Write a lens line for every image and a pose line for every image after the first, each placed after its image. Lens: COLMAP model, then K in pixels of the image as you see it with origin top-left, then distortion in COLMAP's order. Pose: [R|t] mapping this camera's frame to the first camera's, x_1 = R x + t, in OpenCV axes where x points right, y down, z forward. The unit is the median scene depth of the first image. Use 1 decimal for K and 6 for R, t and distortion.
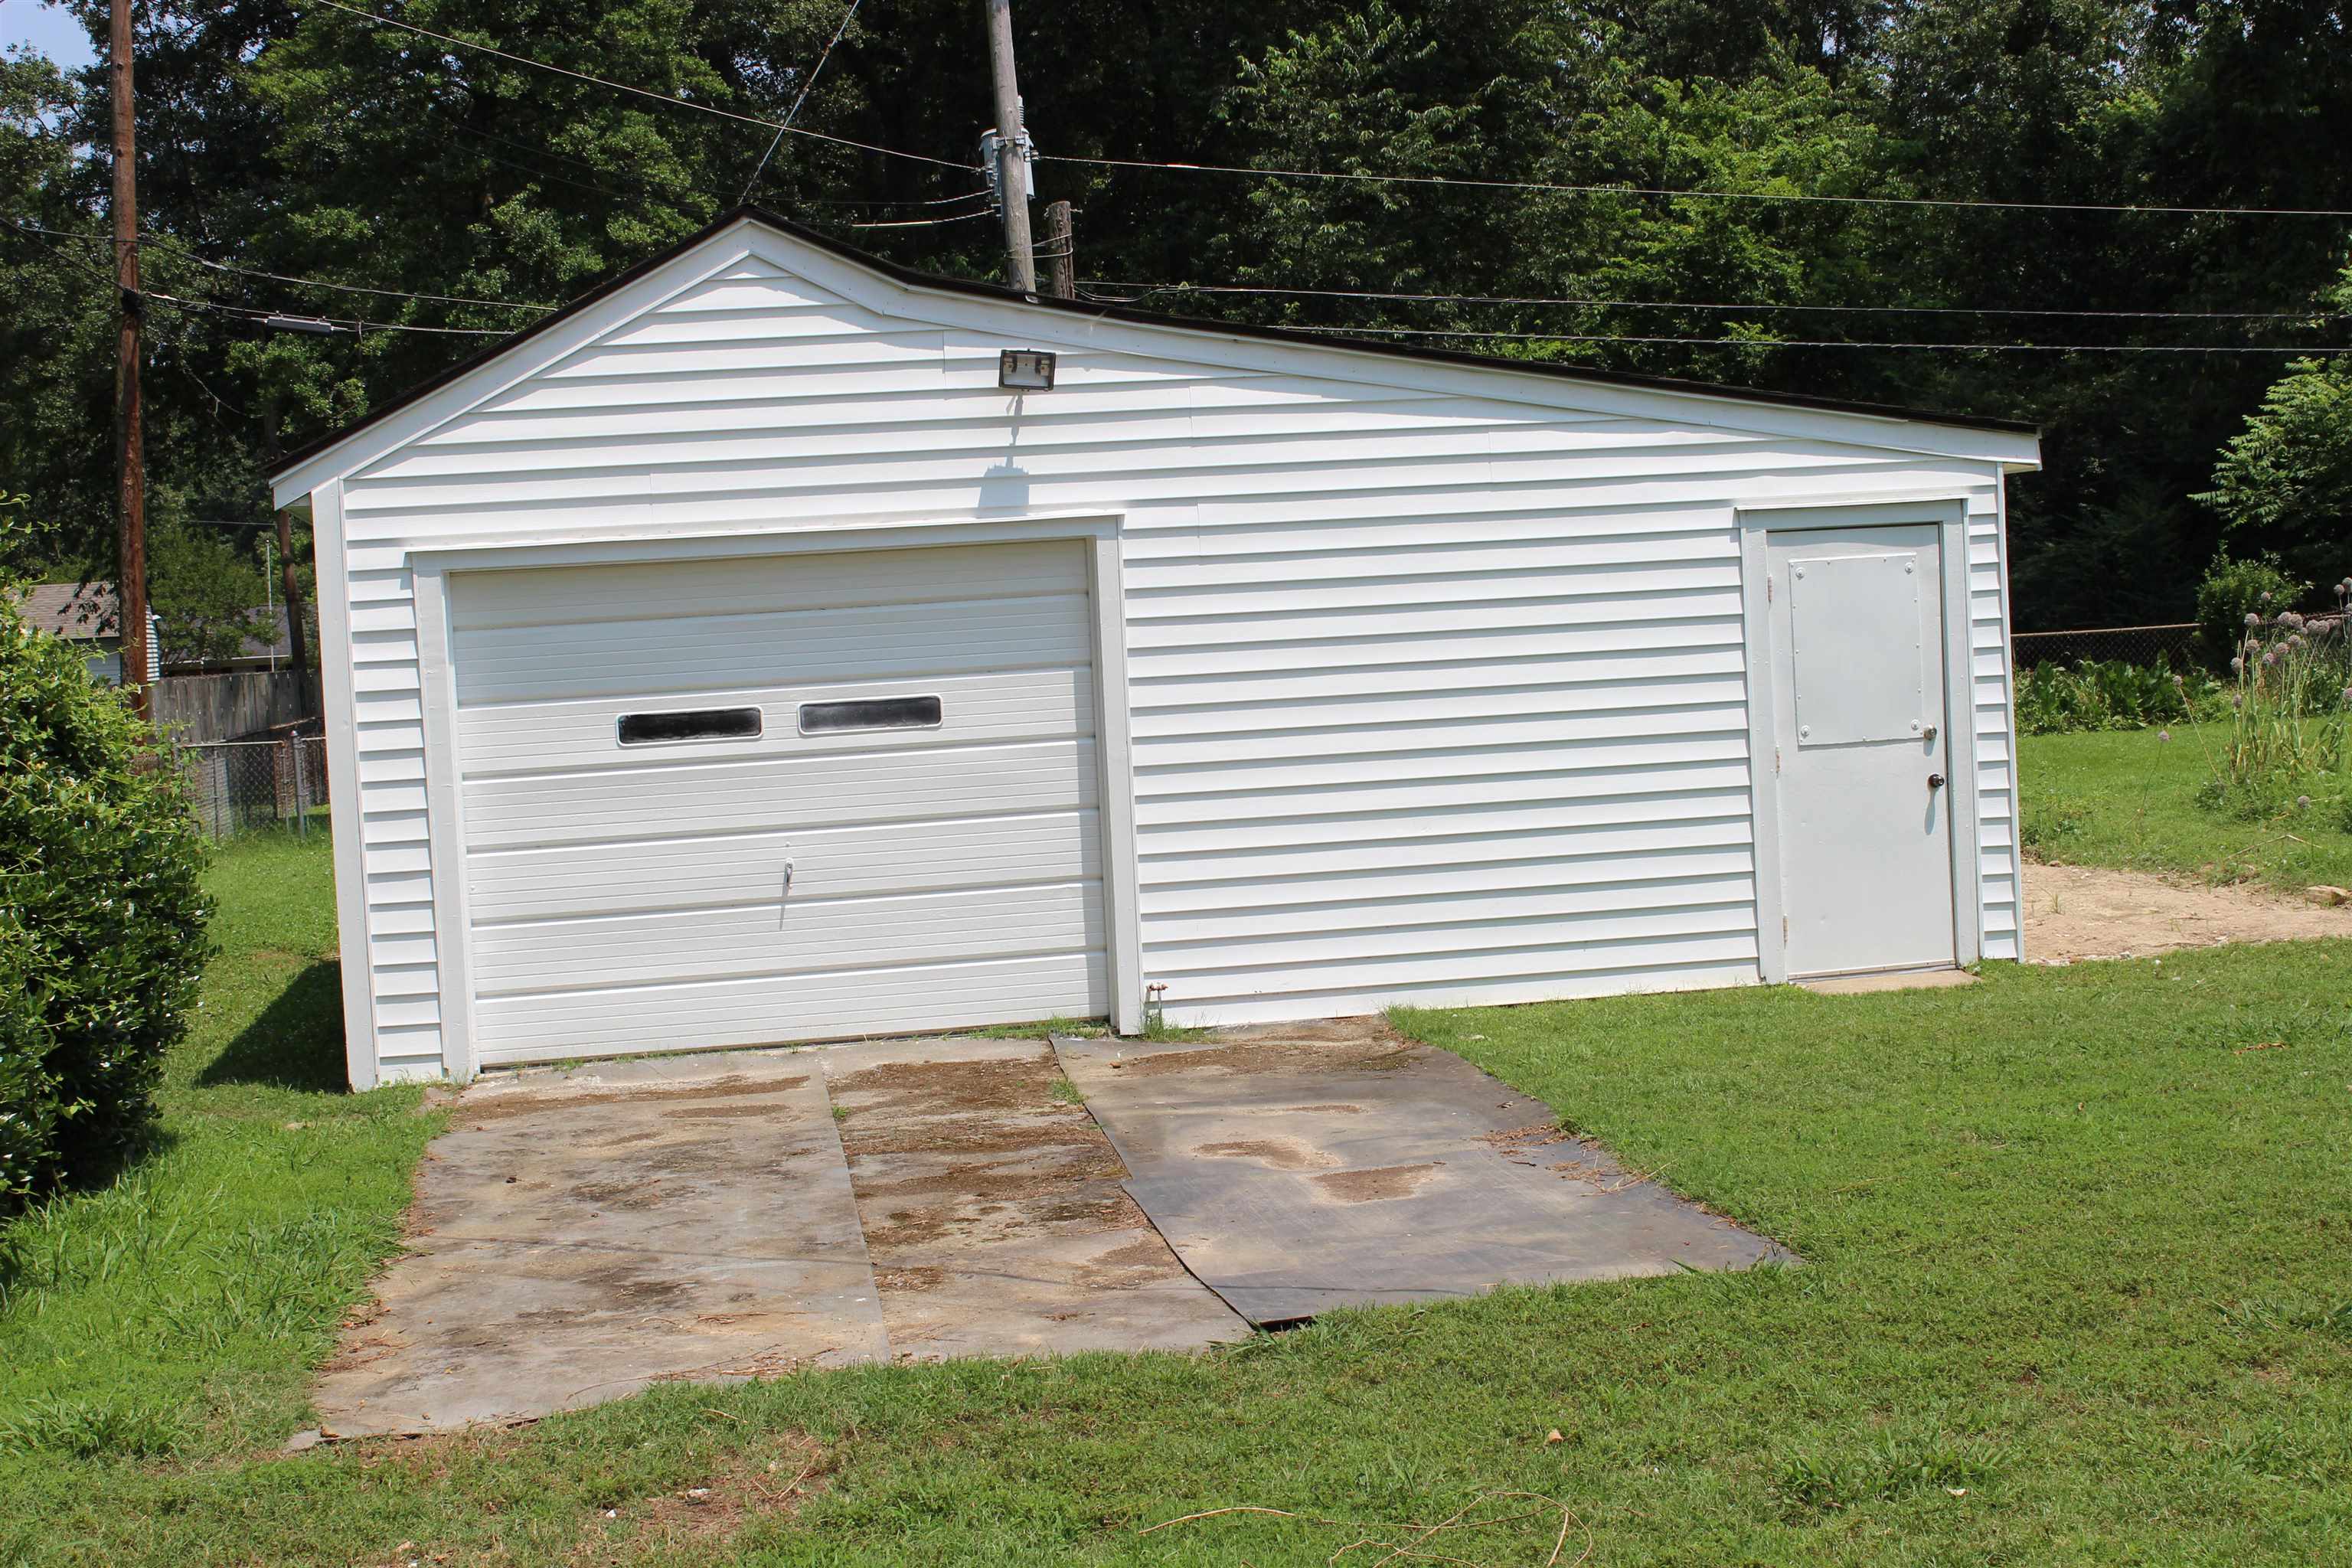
lens RADIAL K [[3517.4, 0, 1176.0], [0, 3517.4, 784.0], [0, 0, 1]] dist [-0.029125, -0.026228]
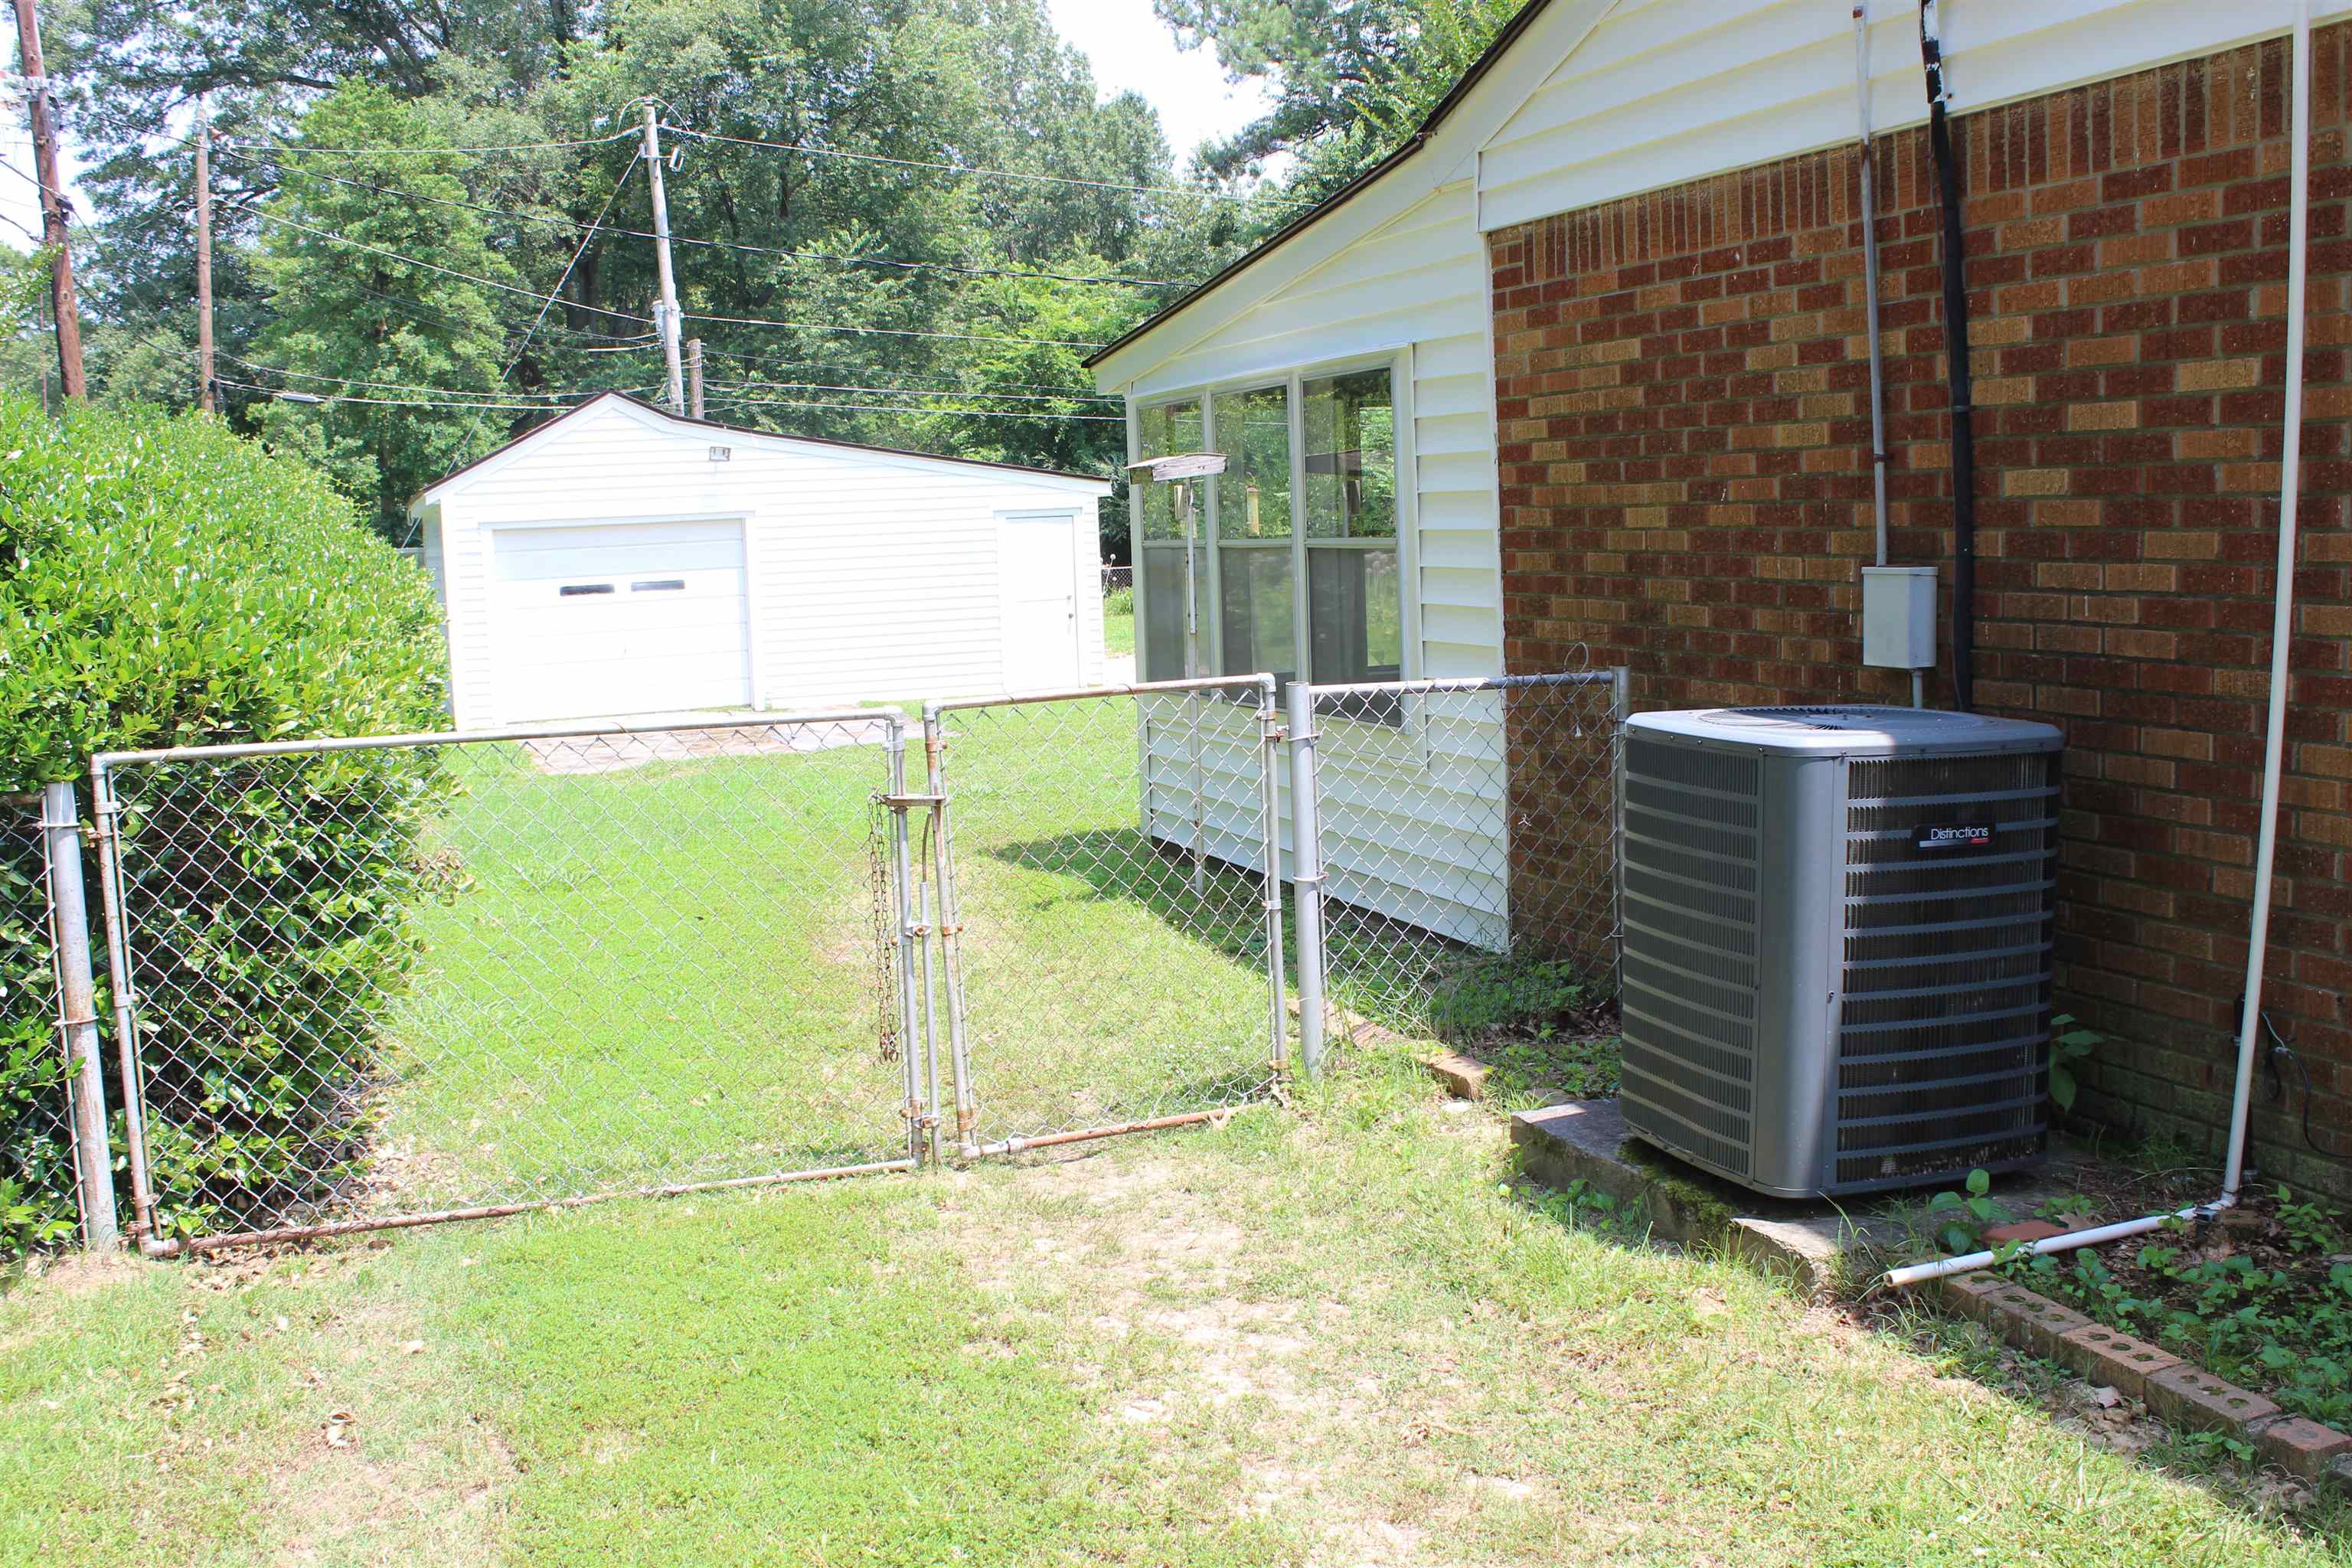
lens RADIAL K [[2317.2, 0, 1176.0], [0, 2317.2, 784.0], [0, 0, 1]] dist [-0.139676, 0.174885]
pose [[0.981364, -0.006751, 0.192038, -0.015898], [-0.002769, 0.998782, 0.049260, 0.016868], [-0.192137, -0.048874, 0.980150, -0.300507]]
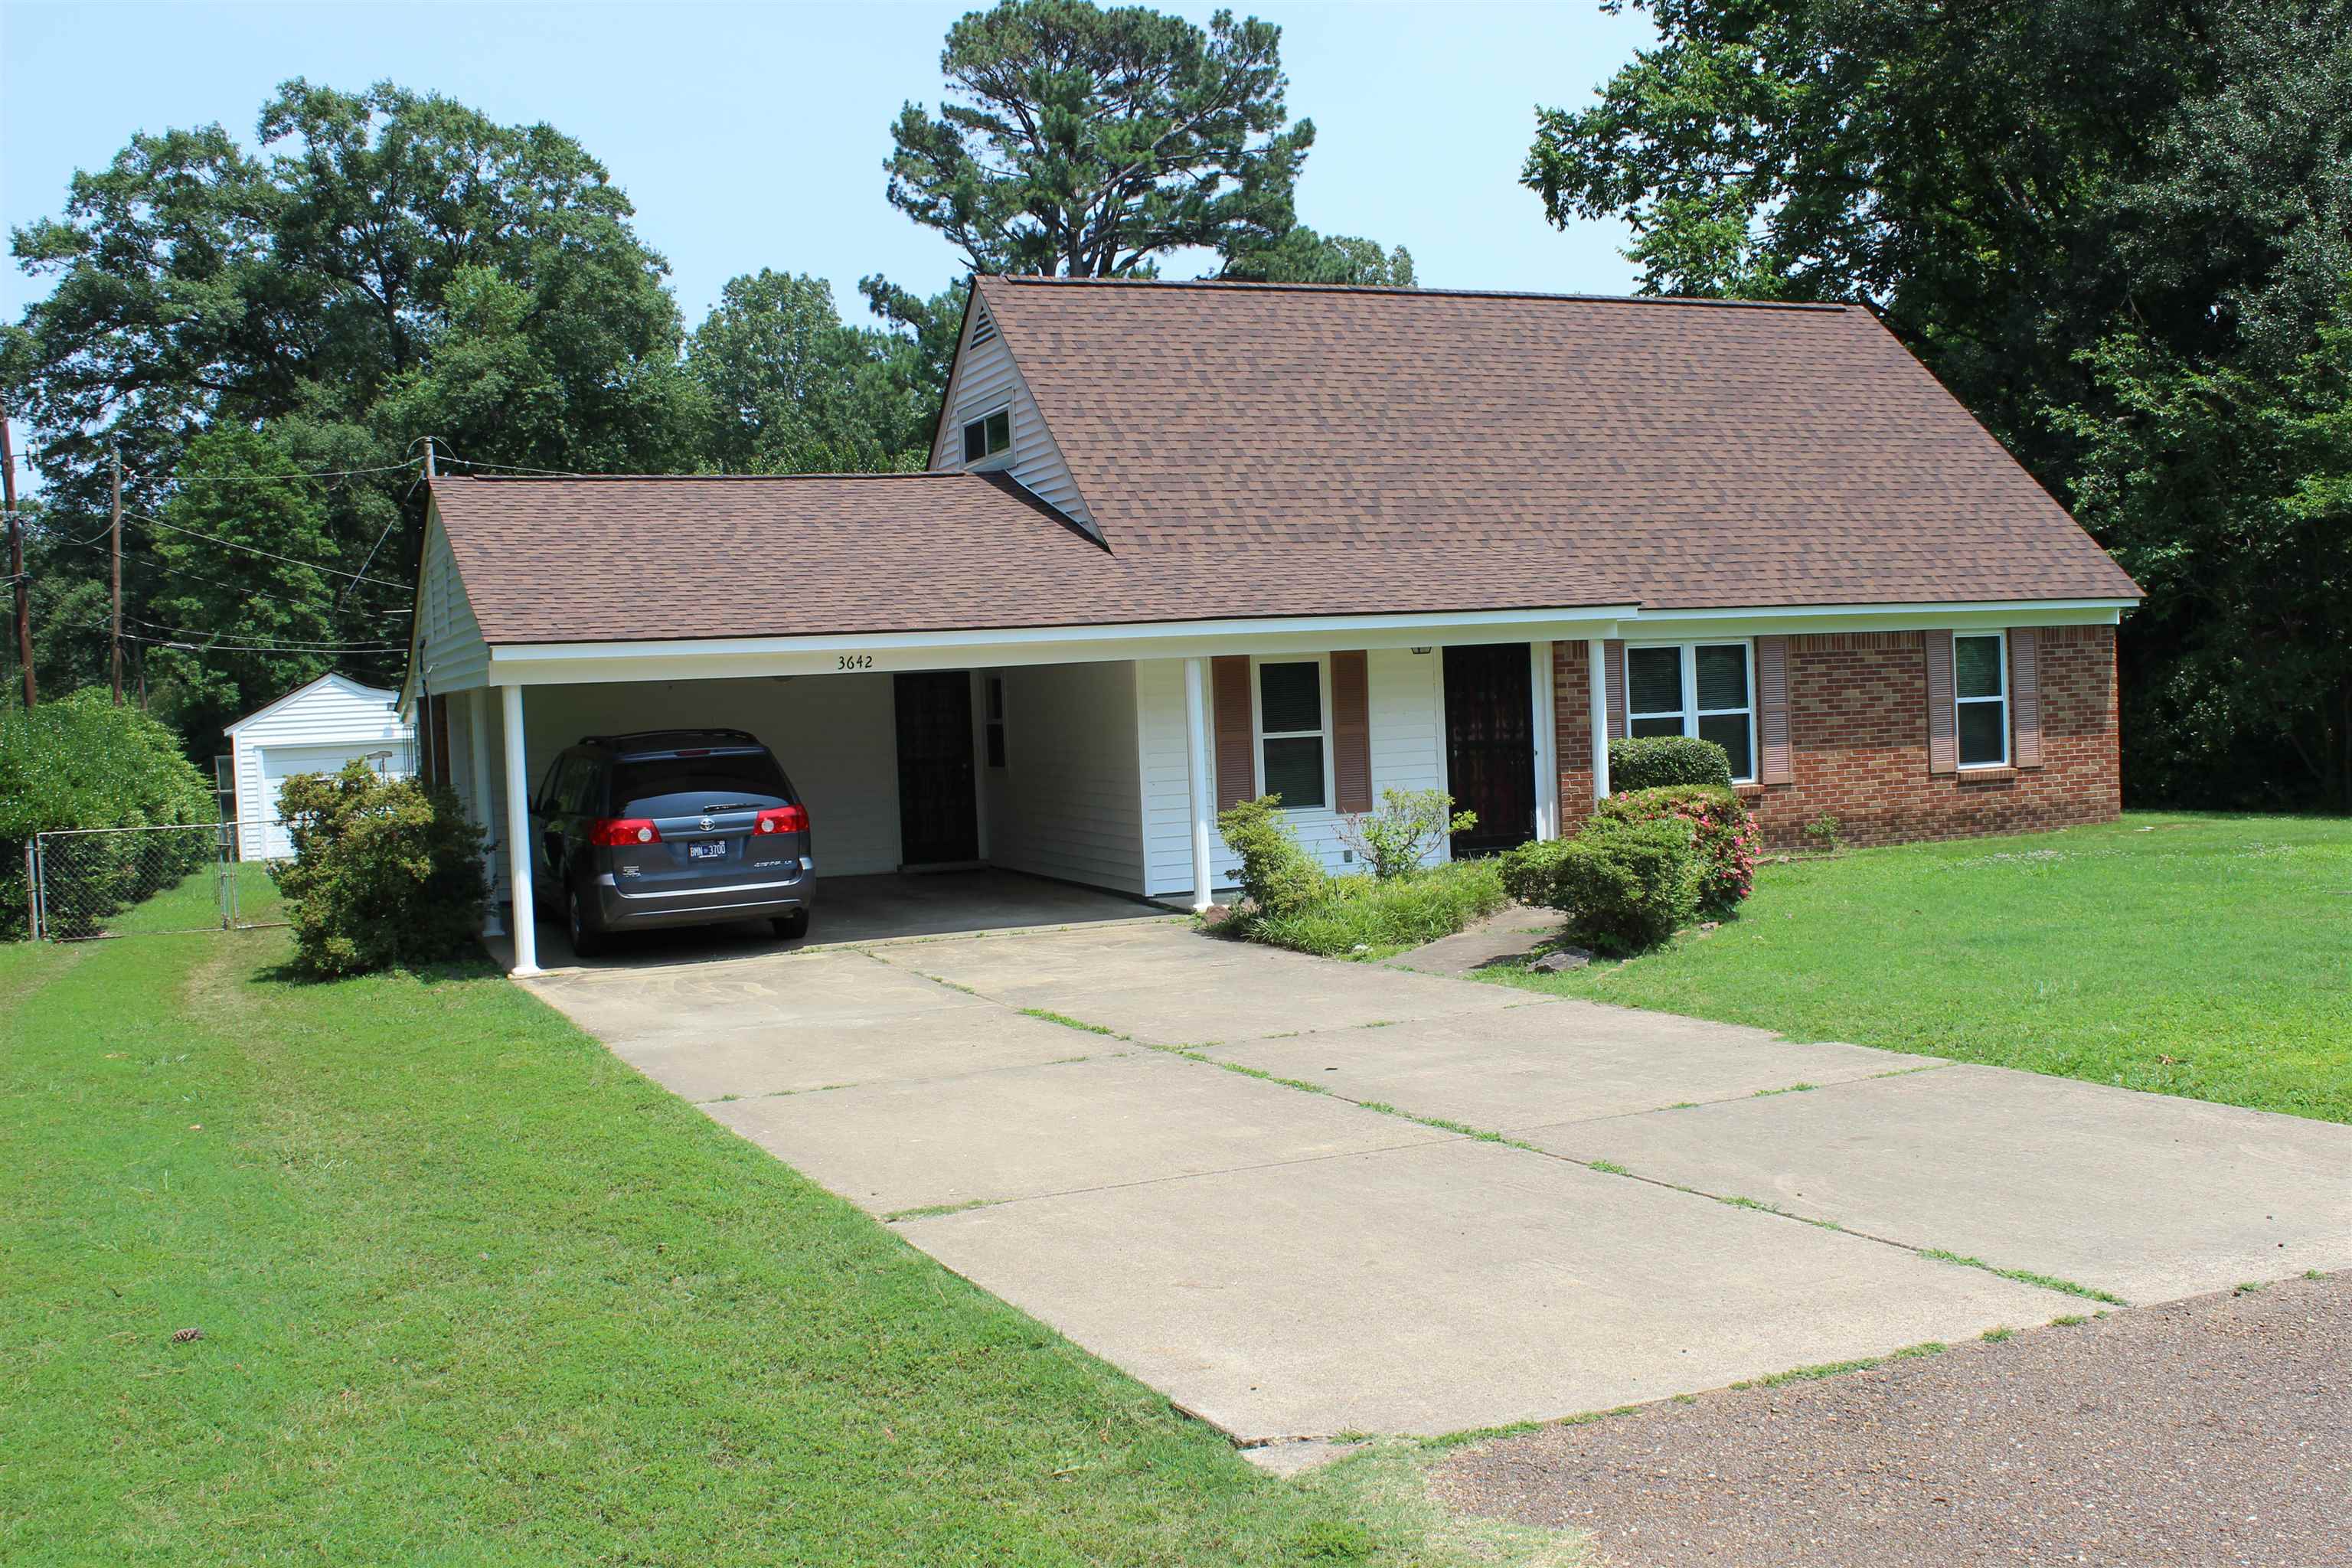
lens RADIAL K [[2317.2, 0, 1176.0], [0, 2317.2, 784.0], [0, 0, 1]] dist [-0.139676, 0.174885]
pose [[0.976623, 0.004176, 0.214917, 0.128363], [0.001298, 0.999678, -0.025323, 0.024802], [-0.214954, 0.025010, 0.976304, -0.867601]]
